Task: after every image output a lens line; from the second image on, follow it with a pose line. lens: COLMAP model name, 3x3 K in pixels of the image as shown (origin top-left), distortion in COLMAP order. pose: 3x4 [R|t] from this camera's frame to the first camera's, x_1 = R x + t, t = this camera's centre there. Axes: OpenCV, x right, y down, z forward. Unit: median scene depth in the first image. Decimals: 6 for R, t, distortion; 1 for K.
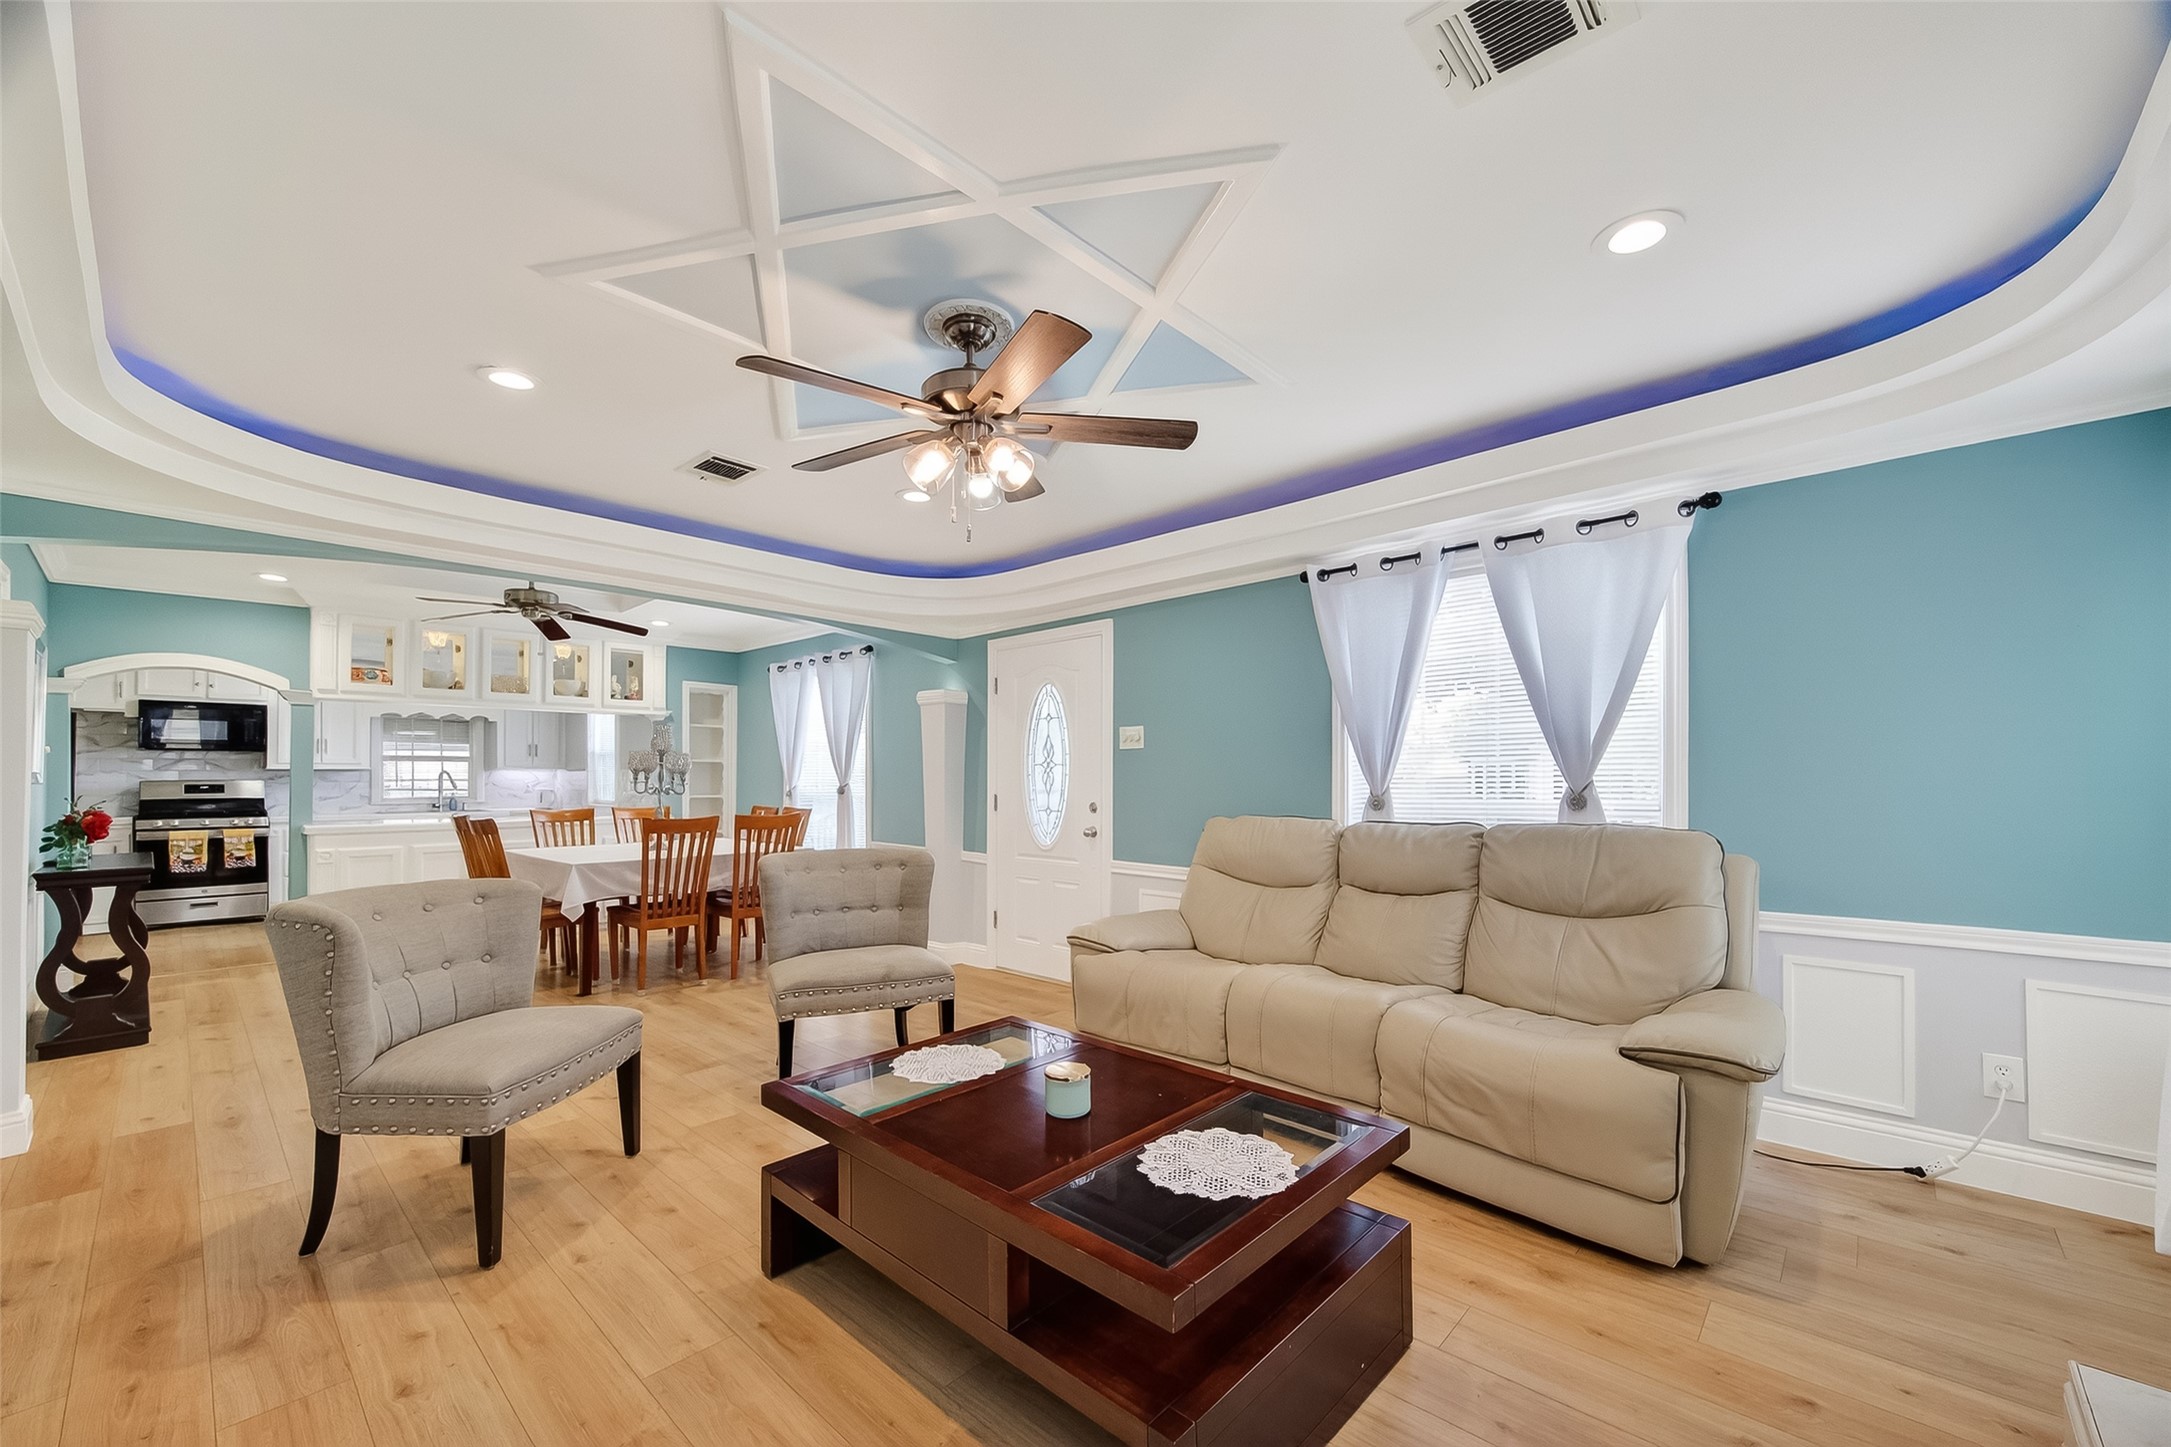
lens RADIAL K [[841.3, 0, 1103.1], [0, 841.3, 762.6], [0, 0, 1]] dist [0.001914, 0.003380]
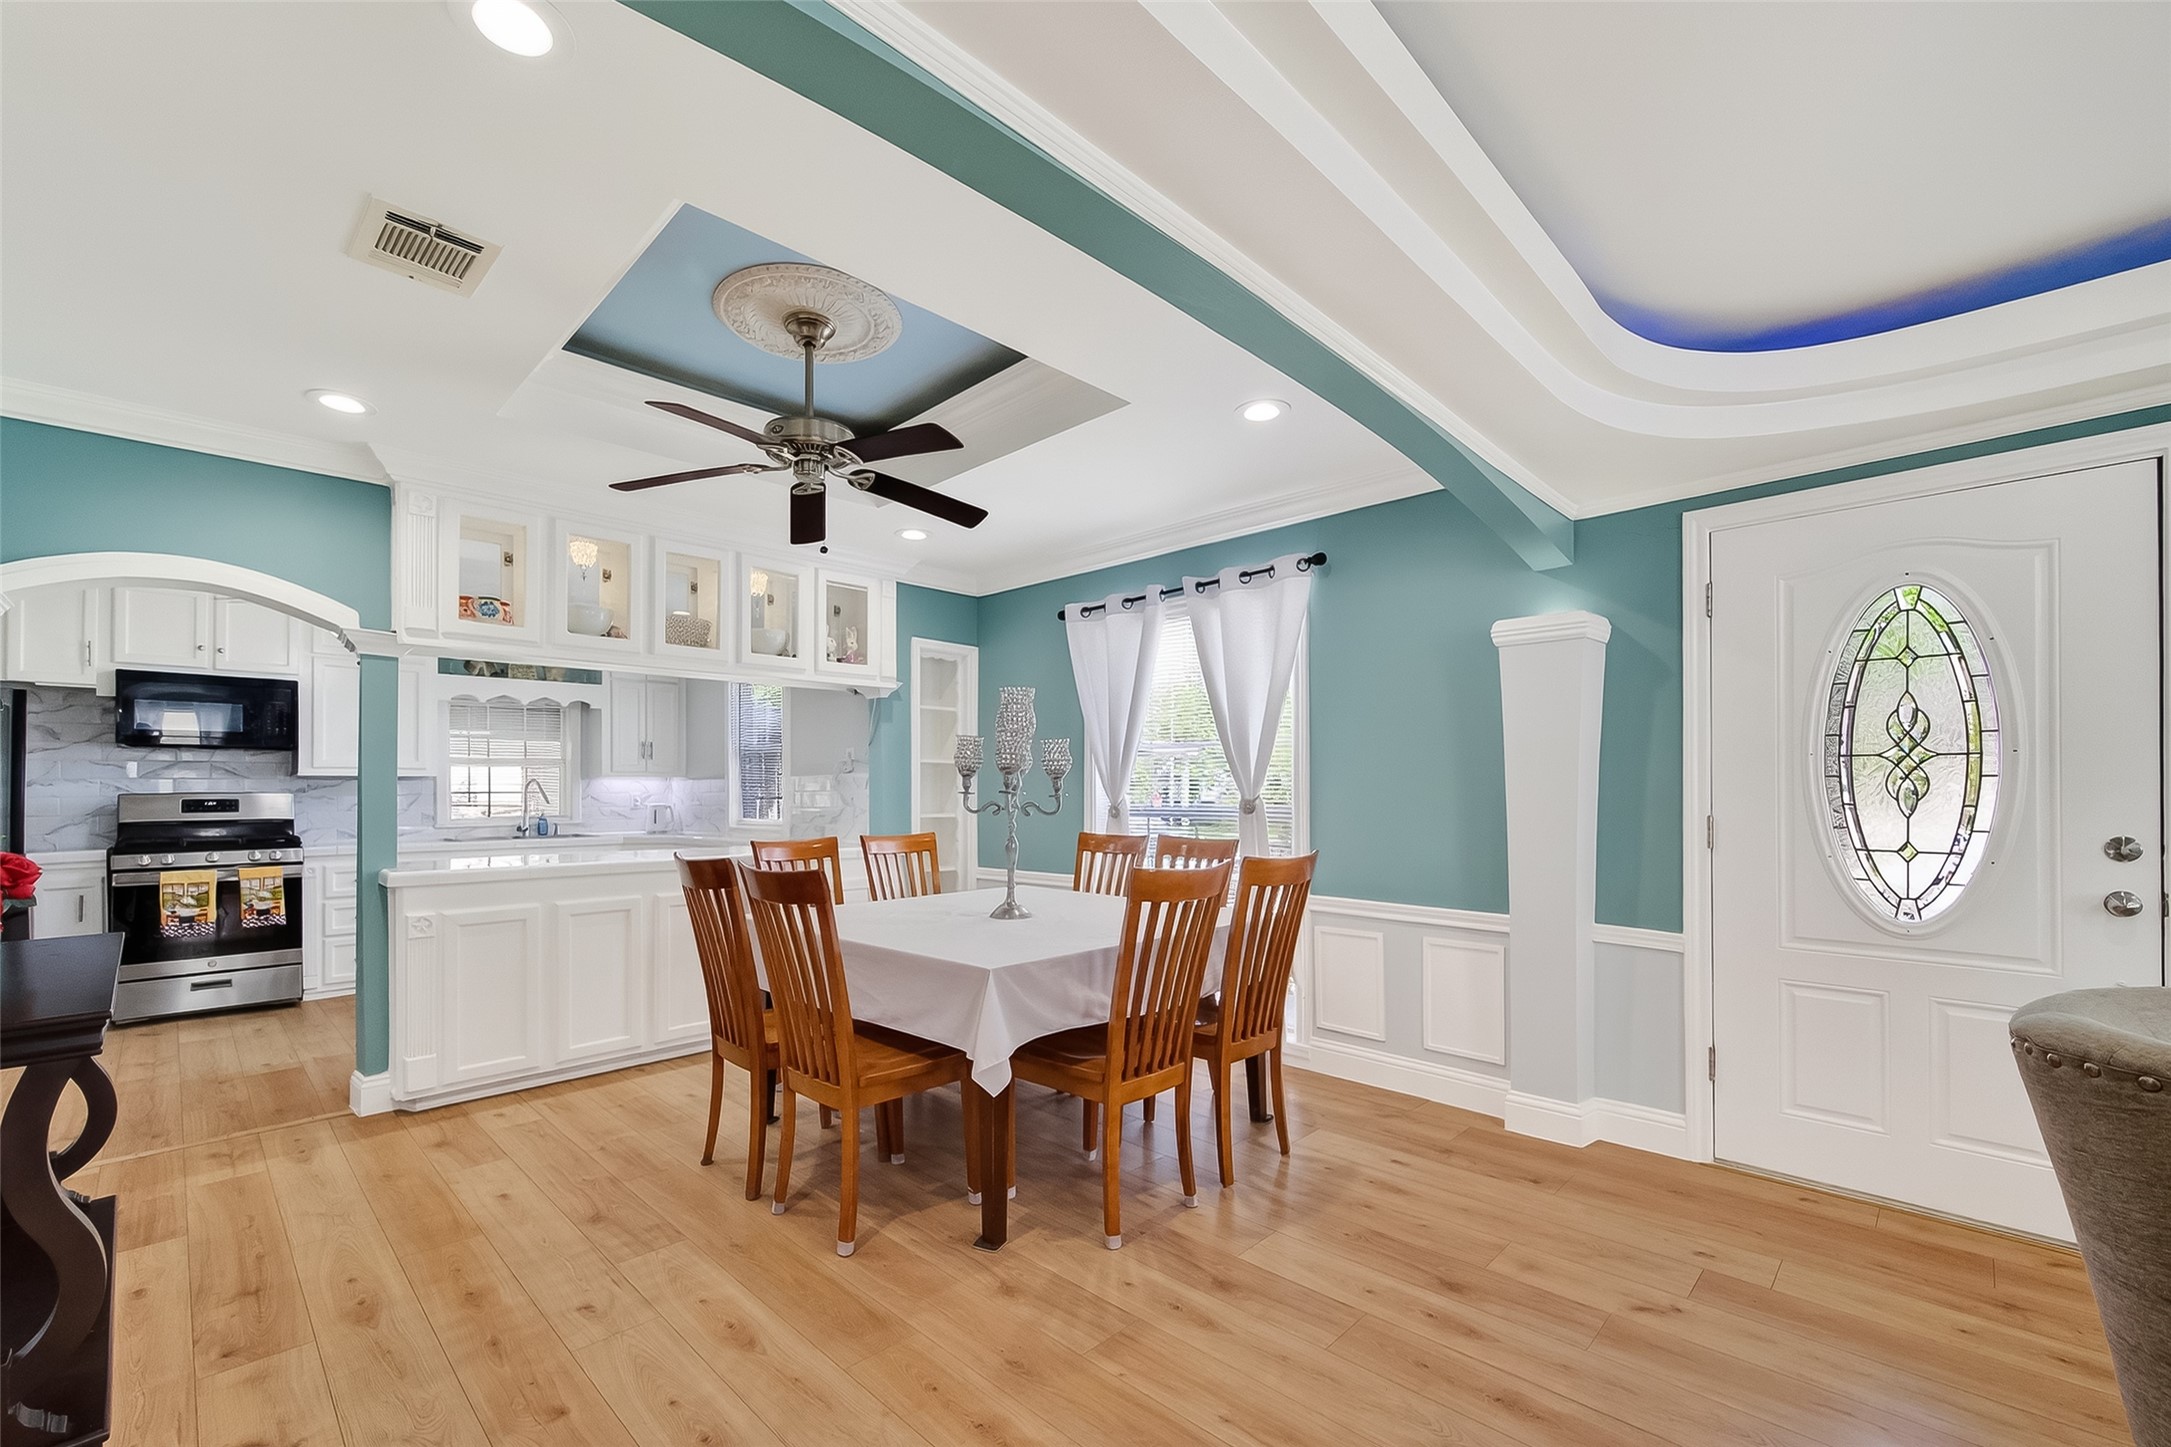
lens RADIAL K [[891.8, 0, 1070.9], [0, 891.8, 775.0], [0, 0, 1]] dist [0.001305, 0.000562]
pose [[0.999155, -0.003210, -0.040963, -0.376219], [0.003220, 0.999995, 0.000198, 0.009464], [0.040963, -0.000330, 0.999161, 0.344174]]
